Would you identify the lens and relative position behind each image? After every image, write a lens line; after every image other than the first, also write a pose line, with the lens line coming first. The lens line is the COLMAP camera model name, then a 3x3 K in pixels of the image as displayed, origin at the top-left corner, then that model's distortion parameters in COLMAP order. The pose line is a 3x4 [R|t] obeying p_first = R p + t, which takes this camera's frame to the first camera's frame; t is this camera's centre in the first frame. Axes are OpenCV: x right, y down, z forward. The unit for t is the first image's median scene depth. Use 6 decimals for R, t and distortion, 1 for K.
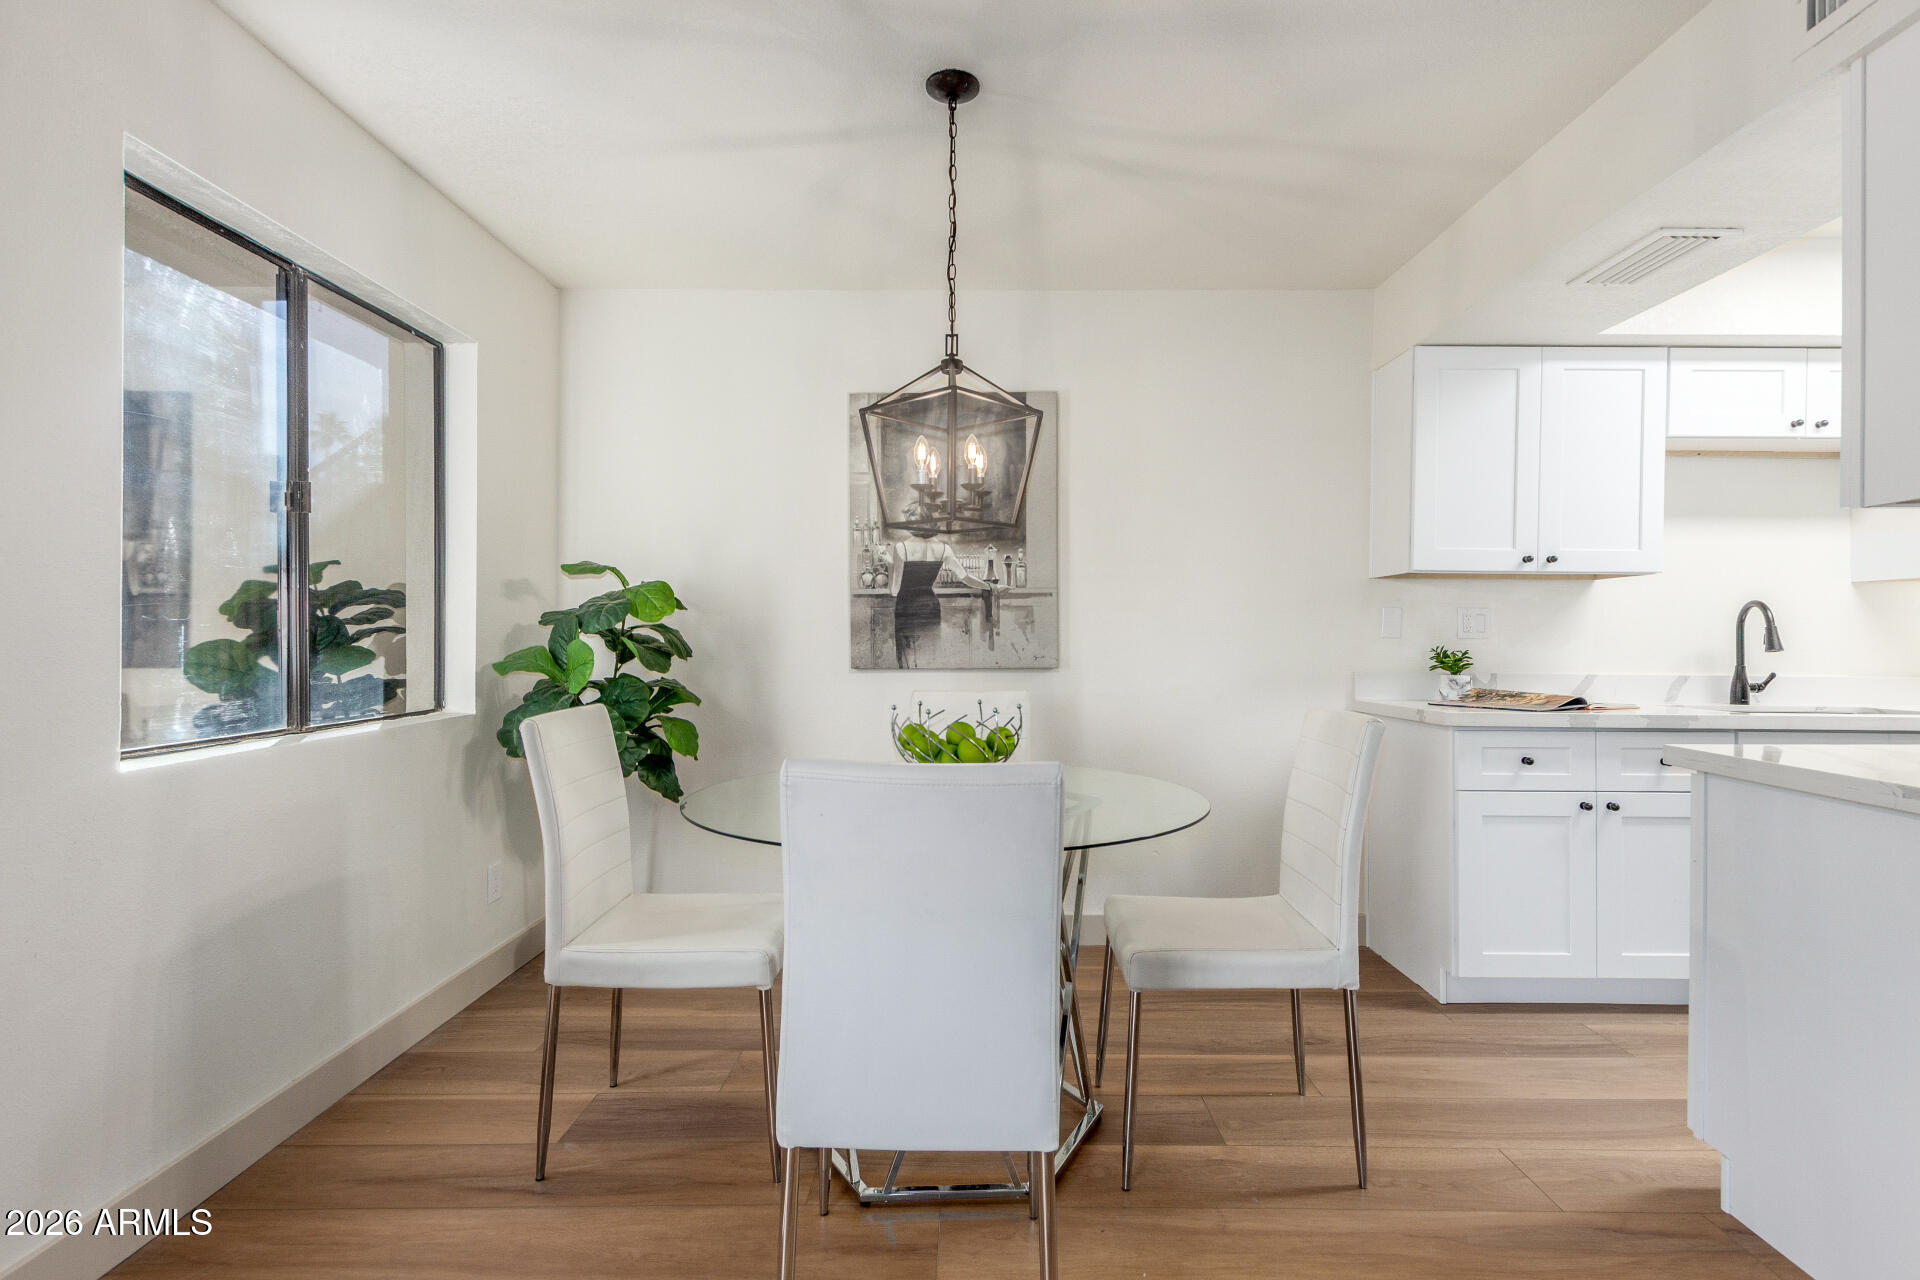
lens RADIAL K [[913.5, 0, 965.2], [0, 913.5, 638.7], [0, 0, 1]] dist [0.015531, 0.000104]
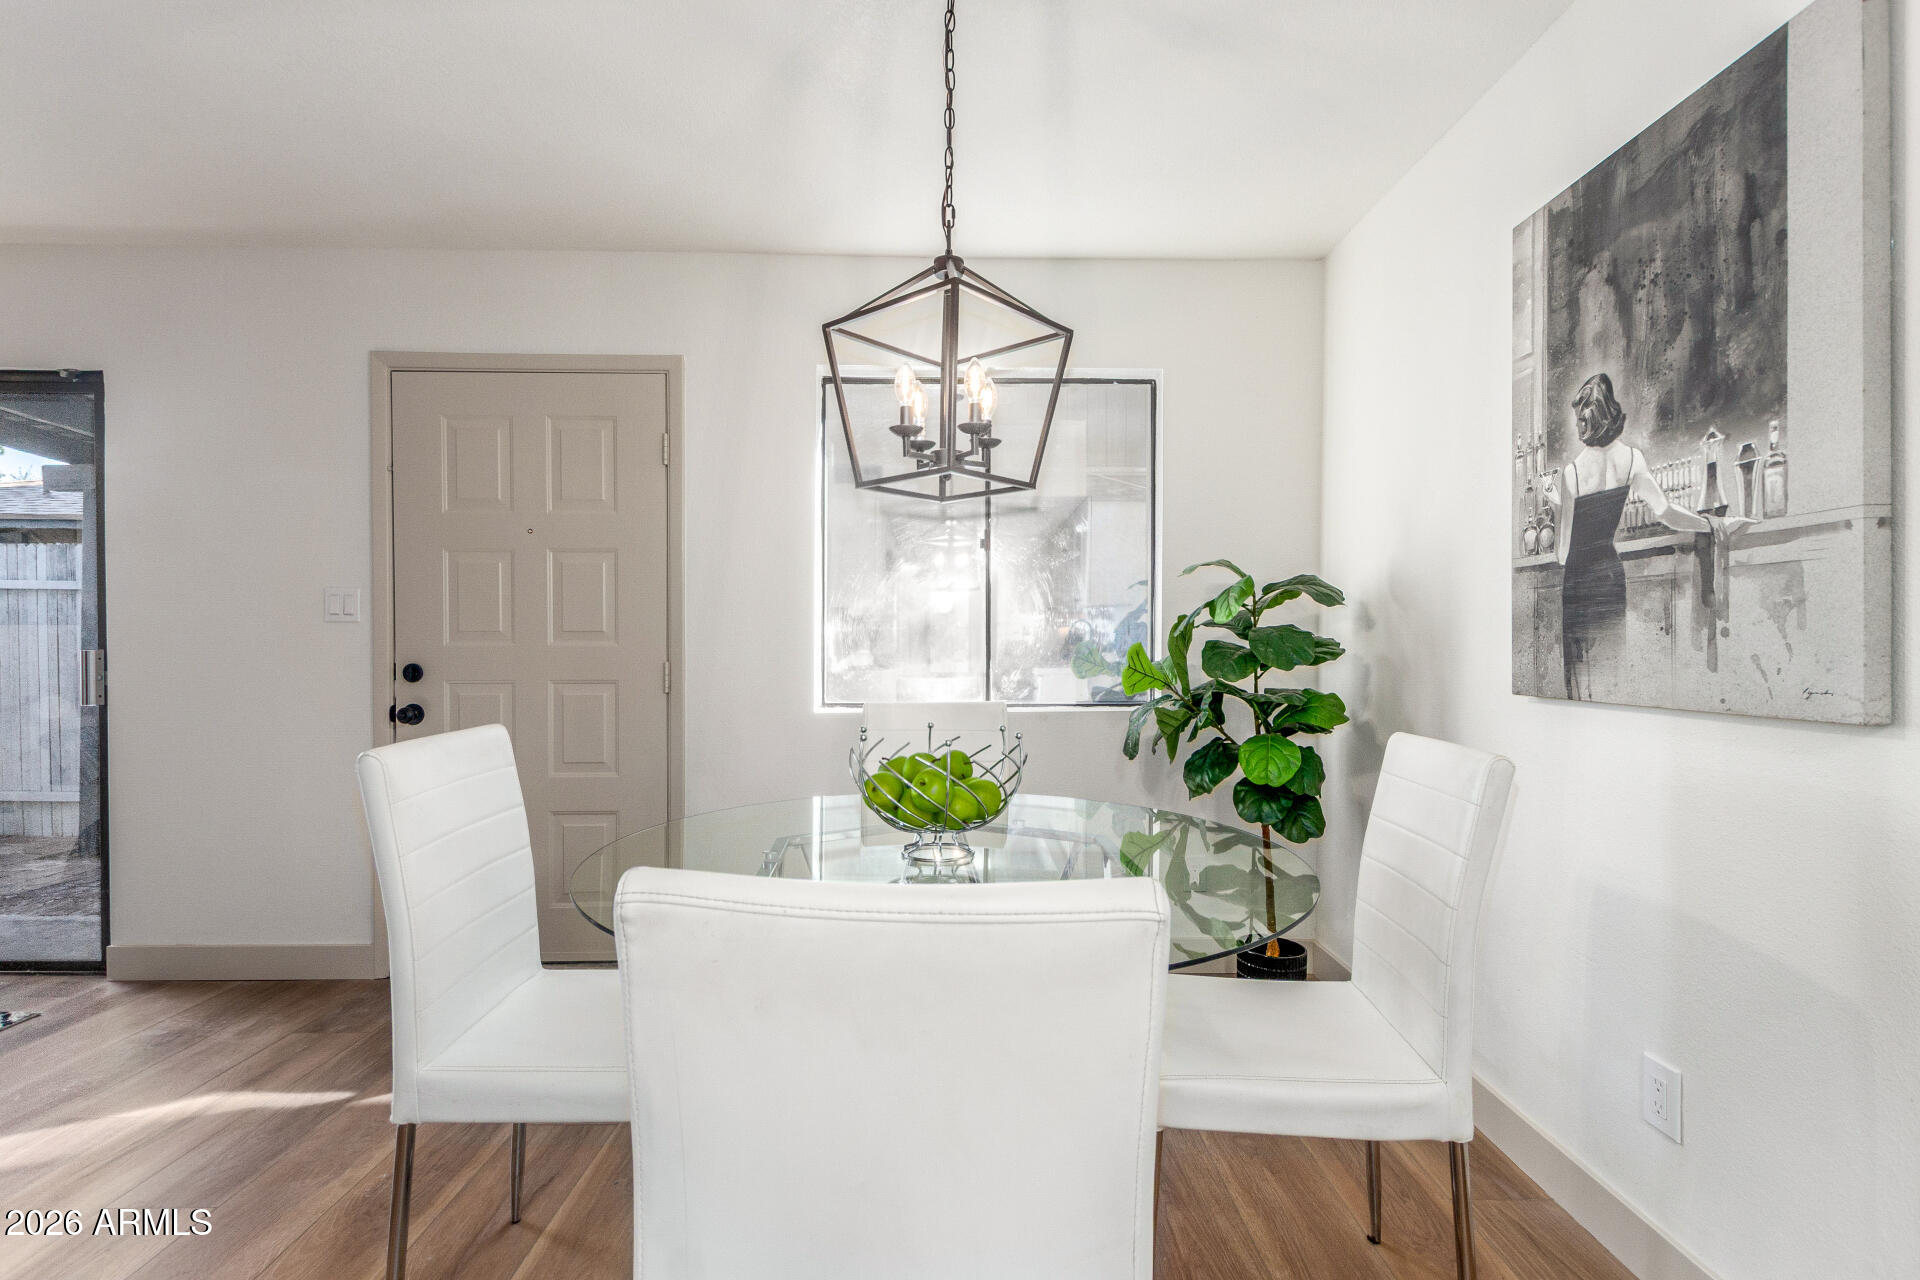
lens RADIAL K [[913.5, 0, 965.2], [0, 913.5, 638.7], [0, 0, 1]] dist [0.015531, 0.000104]
pose [[0.027434, -0.004059, -0.999615, 0.456864], [-0.011237, 0.999927, -0.004369, 0.003342], [0.999560, 0.011352, 0.027386, 0.632861]]
